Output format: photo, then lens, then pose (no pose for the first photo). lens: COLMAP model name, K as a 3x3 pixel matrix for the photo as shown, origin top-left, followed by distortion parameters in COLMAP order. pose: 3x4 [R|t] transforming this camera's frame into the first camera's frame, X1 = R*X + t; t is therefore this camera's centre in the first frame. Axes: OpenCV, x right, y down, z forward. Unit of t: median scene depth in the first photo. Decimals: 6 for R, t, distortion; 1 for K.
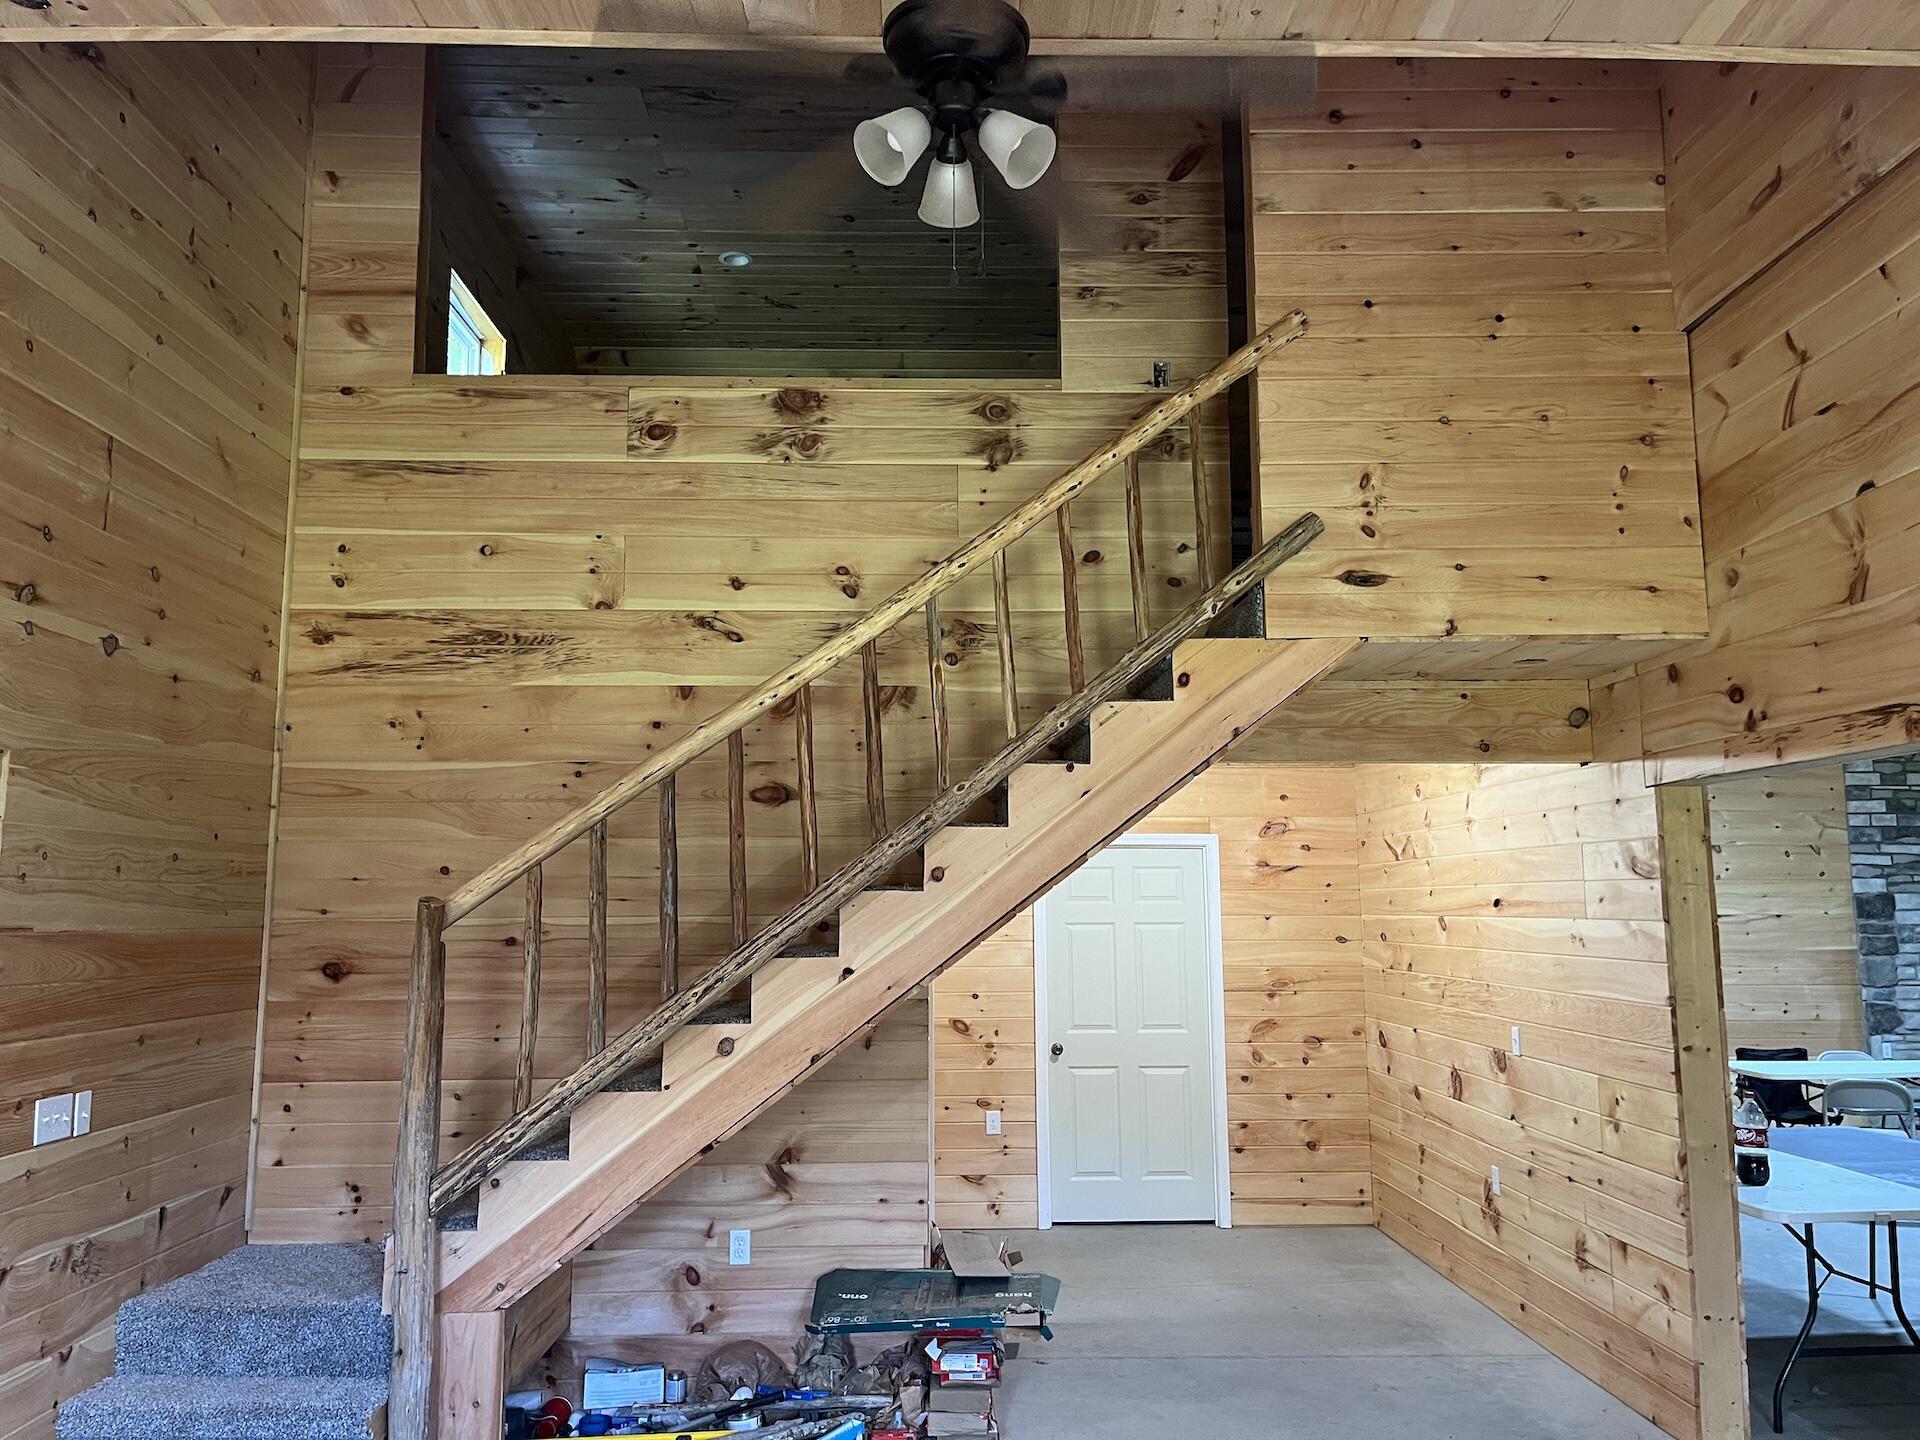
lens RADIAL K [[1449.9, 0, 974.6], [0, 1449.9, 736.6], [0, 0, 1]] dist [0.073164, -0.090634]
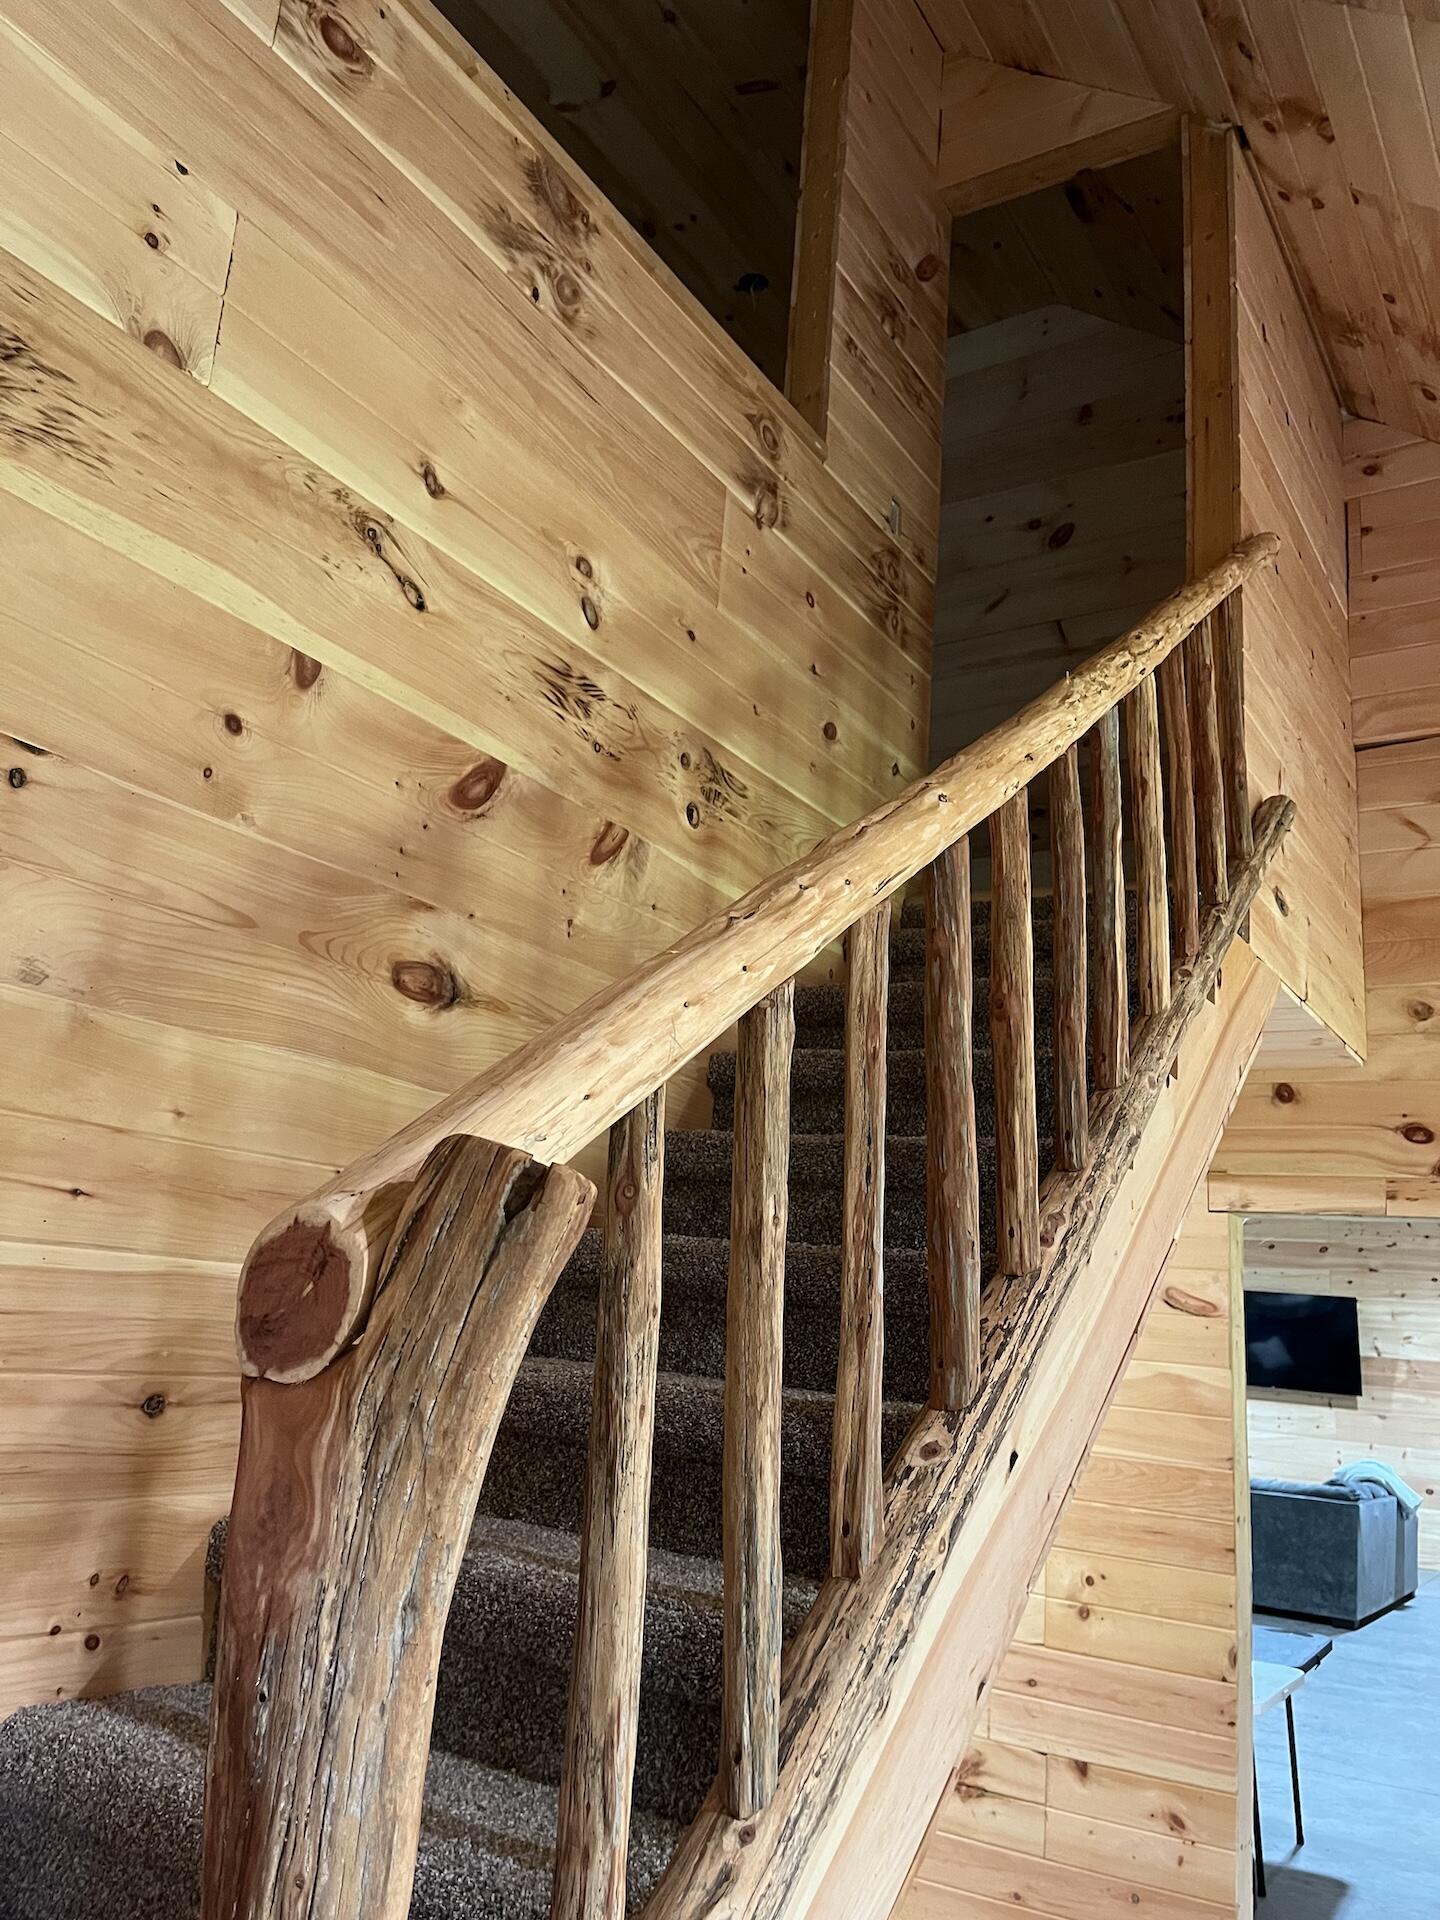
lens RADIAL K [[1449.9, 0, 709.0], [0, 1449.9, 954.2], [0, 0, 1]] dist [0.073164, -0.090634]
pose [[0.568418, 0.251609, 0.783322, -0.190064], [-0.176796, 0.967202, -0.182381, 0.042090], [-0.803520, -0.034820, 0.594259, 0.306639]]
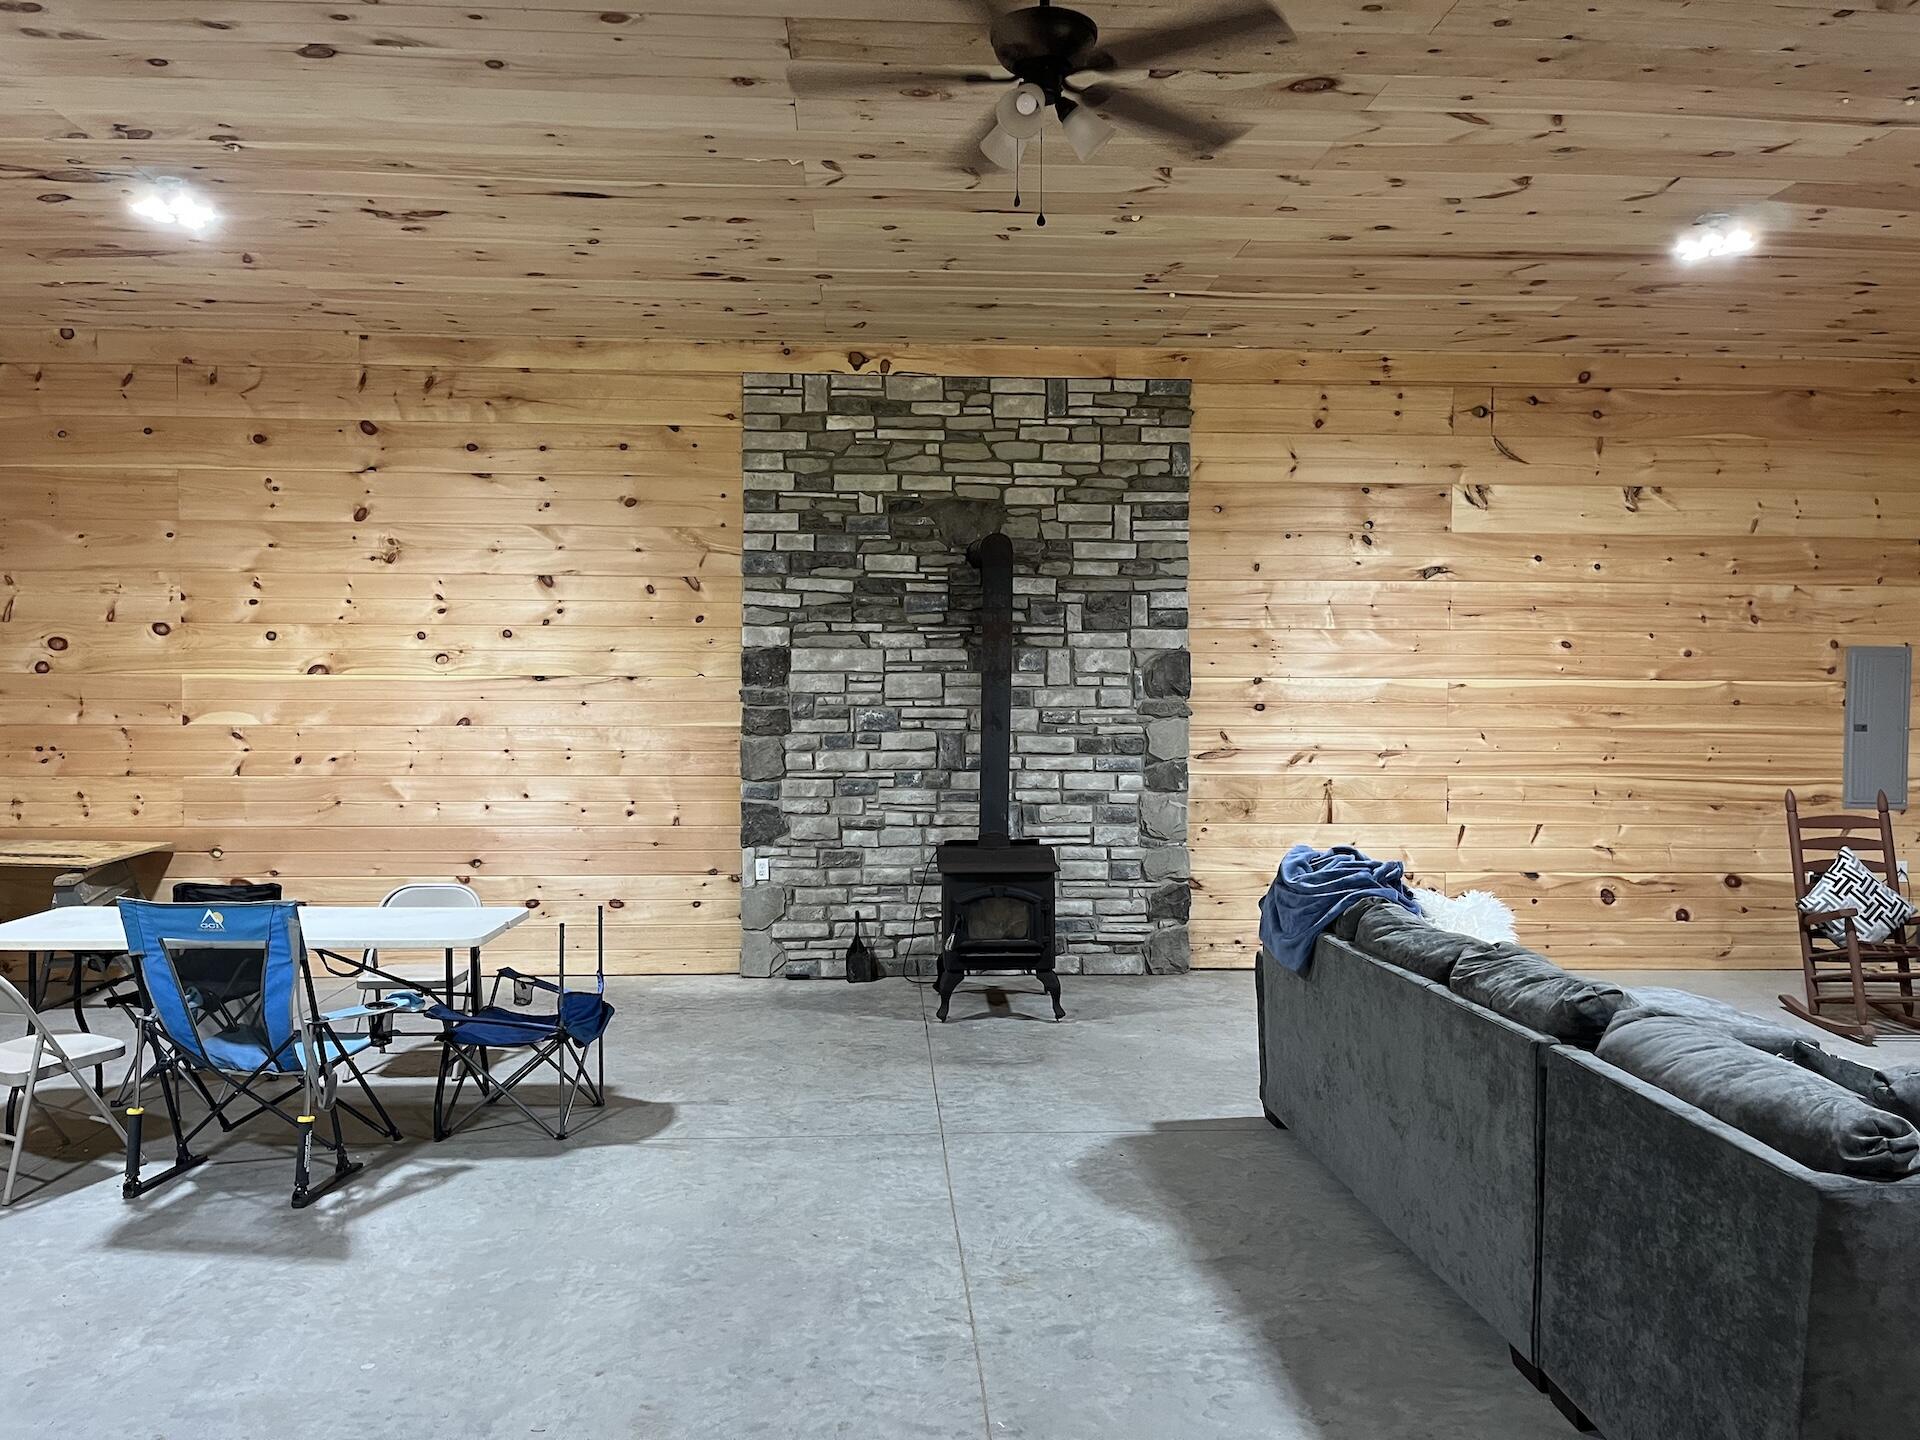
lens RADIAL K [[1449.9, 0, 948.9], [0, 1449.9, 727.1], [0, 0, 1]] dist [0.073164, -0.090634]
pose [[0.999574, 0.008422, 0.027944, 0.684693], [-0.012587, 0.988238, 0.152406, 0.038374], [-0.026332, -0.152693, 0.987923, 0.316785]]
